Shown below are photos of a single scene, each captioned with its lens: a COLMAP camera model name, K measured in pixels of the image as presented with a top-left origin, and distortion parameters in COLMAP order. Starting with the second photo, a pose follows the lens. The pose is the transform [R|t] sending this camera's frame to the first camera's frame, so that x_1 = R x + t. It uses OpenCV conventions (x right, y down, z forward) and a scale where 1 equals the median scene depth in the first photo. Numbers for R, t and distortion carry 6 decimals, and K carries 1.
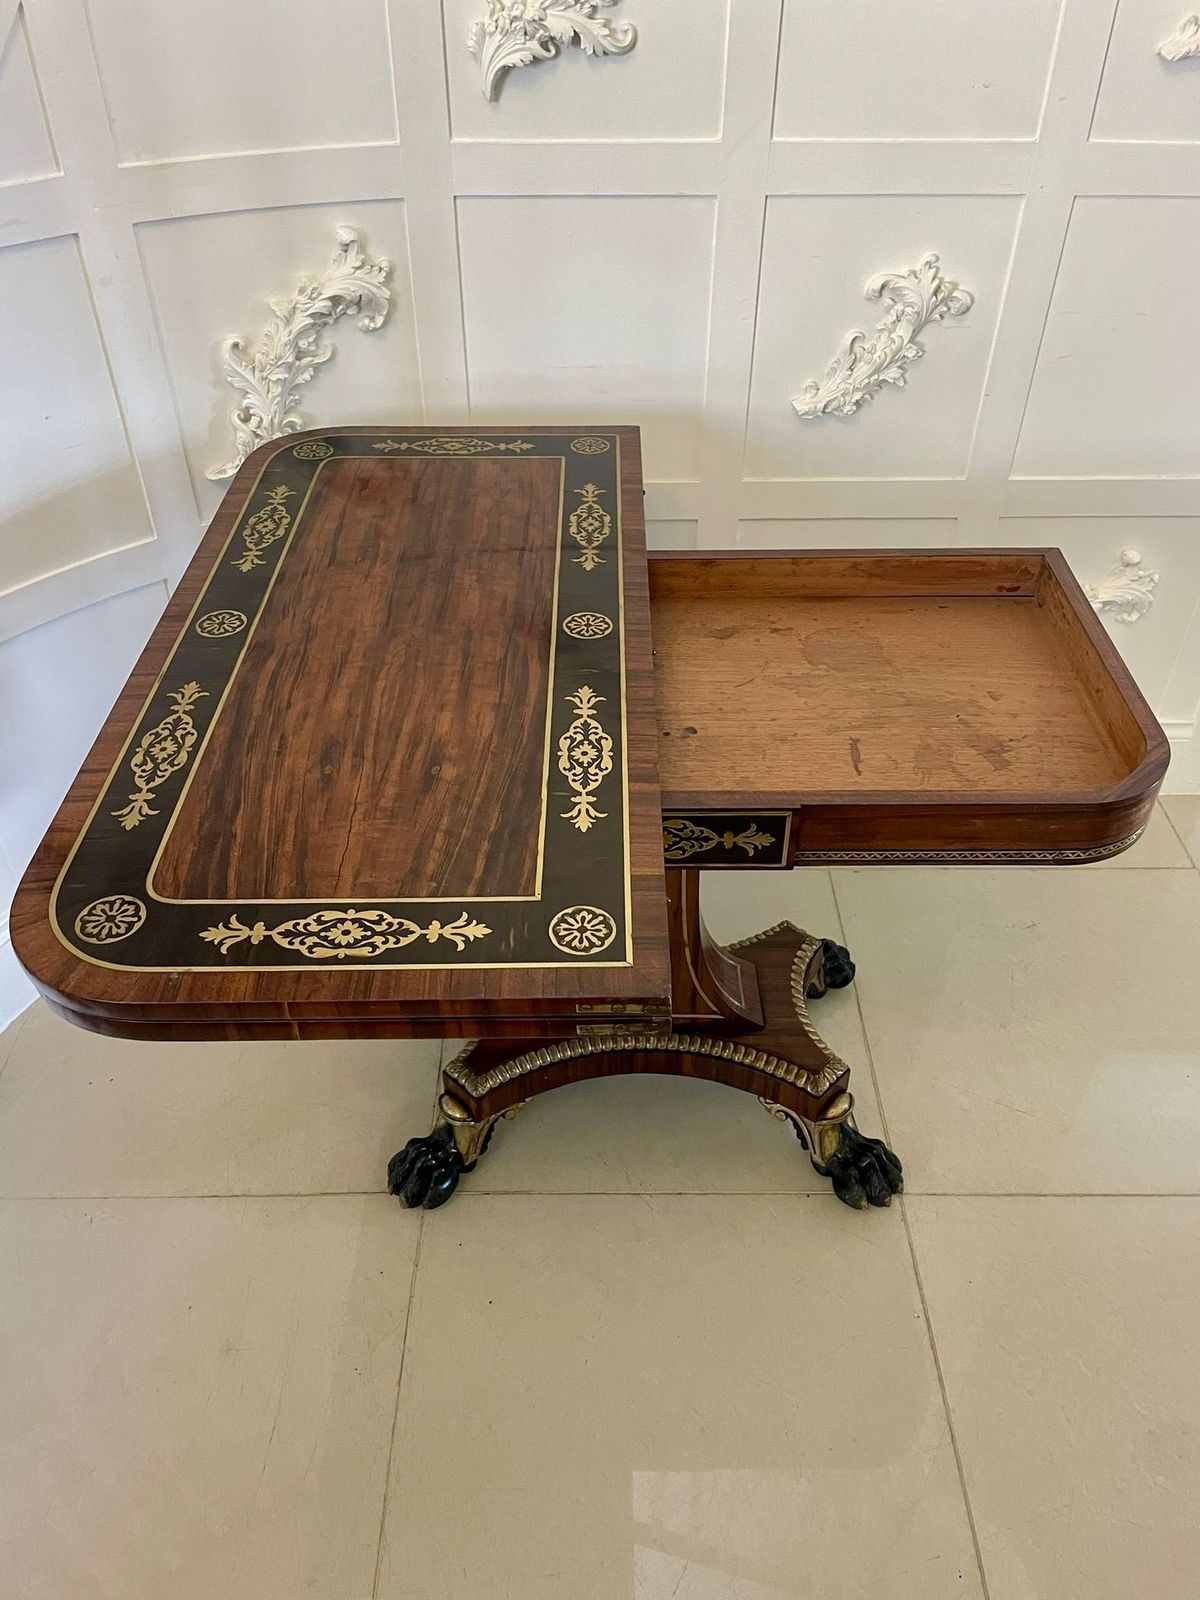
lens RADIAL K [[1201.2, 0, 604.7], [0, 1201.2, 796.6], [0, 0, 1]] dist [0.068108, -0.099001]
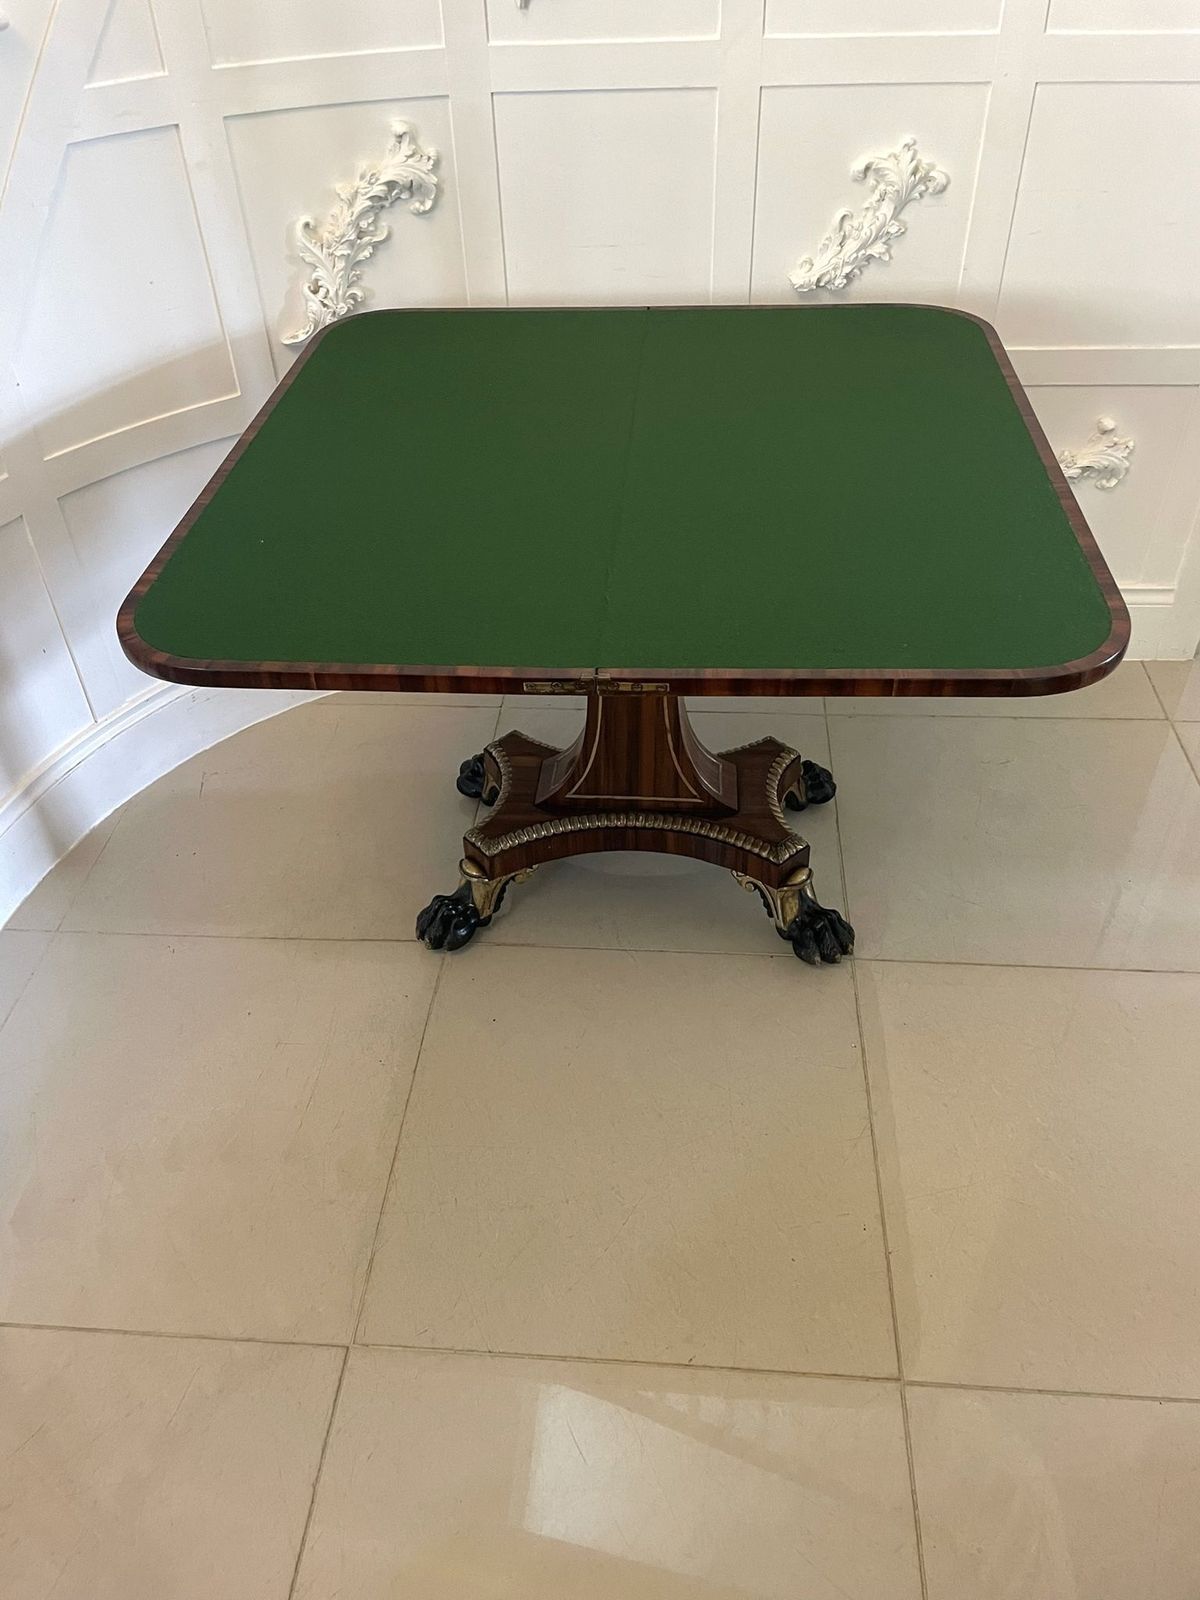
lens RADIAL K [[1201.2, 0, 598.1], [0, 1201.2, 786.2], [0, 0, 1]] dist [0.068108, -0.099001]
pose [[0.996152, 0.026833, -0.083439, 0.096674], [-0.025829, 0.999581, 0.013097, 0.159608], [0.083756, -0.010891, 0.996427, -0.169650]]
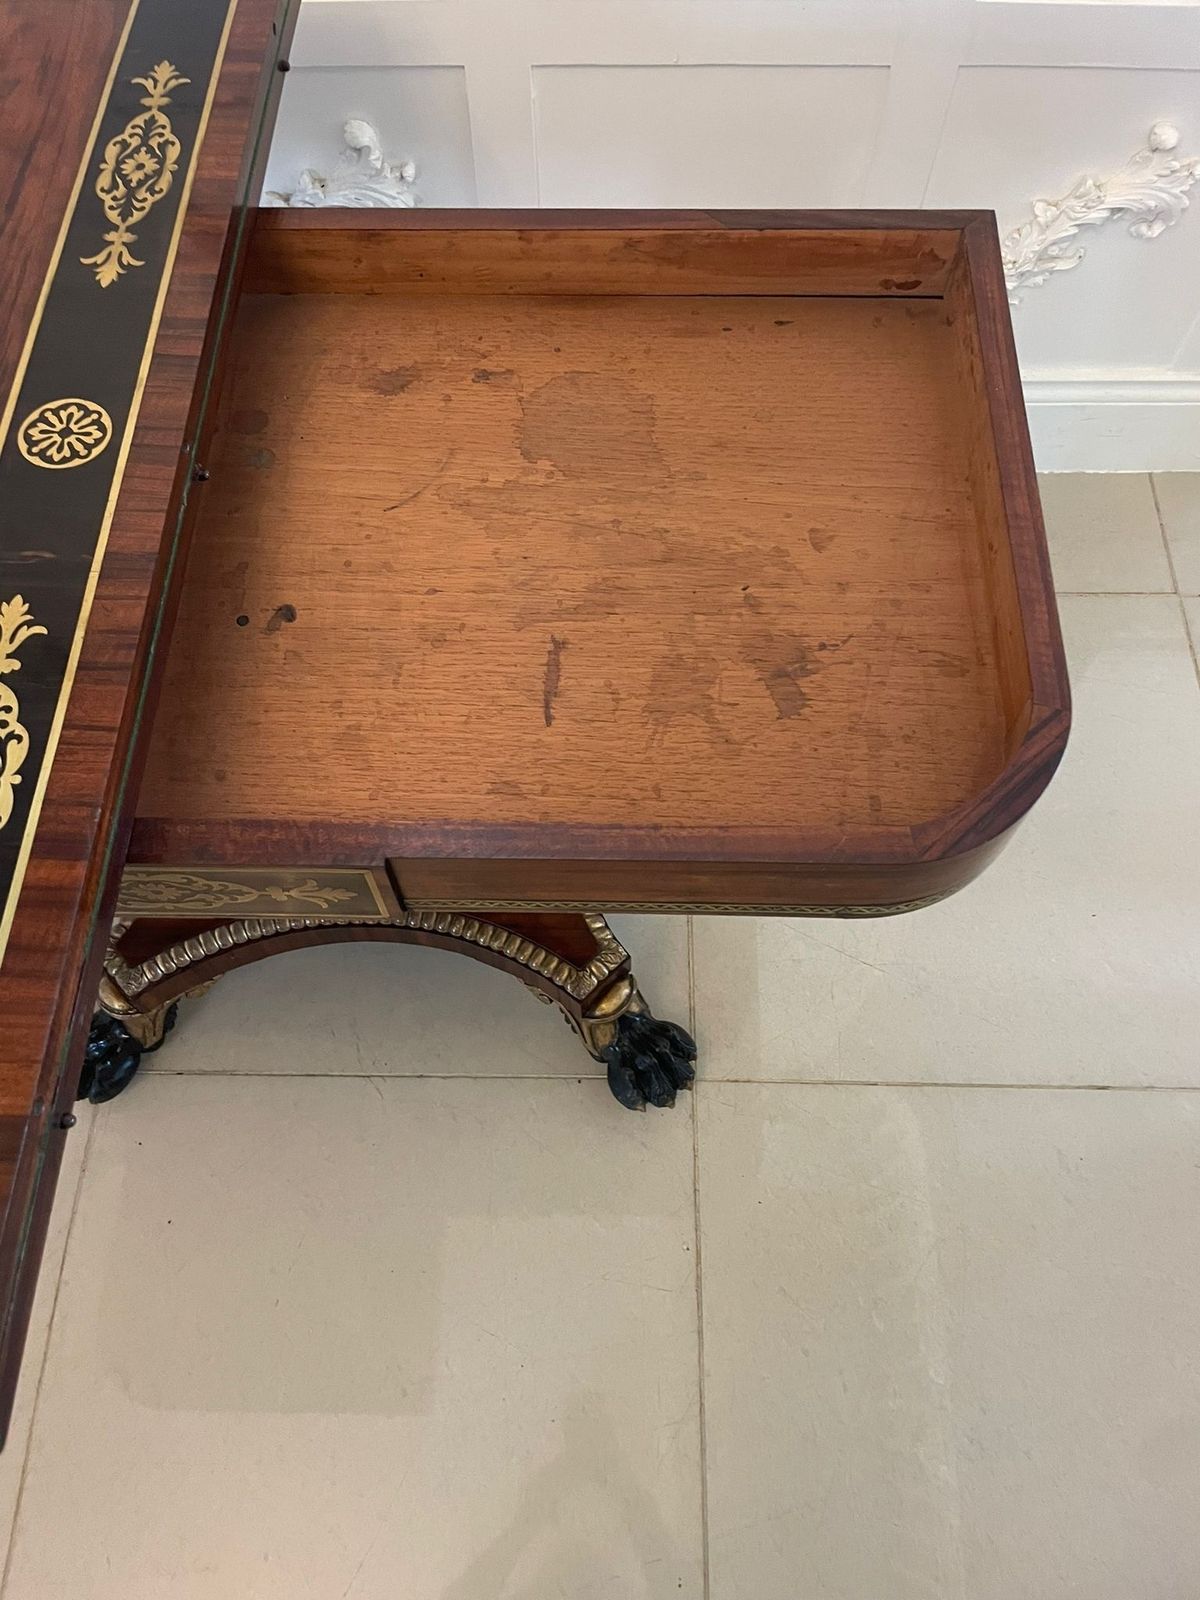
lens RADIAL K [[1201.2, 0, 597.8], [0, 1201.2, 786.4], [0, 0, 1]] dist [0.068108, -0.099001]
pose [[0.999831, 0.013814, -0.012162, 0.192538], [-0.007613, 0.912032, 0.410049, -0.183282], [0.016756, -0.409887, 0.911983, 0.358114]]
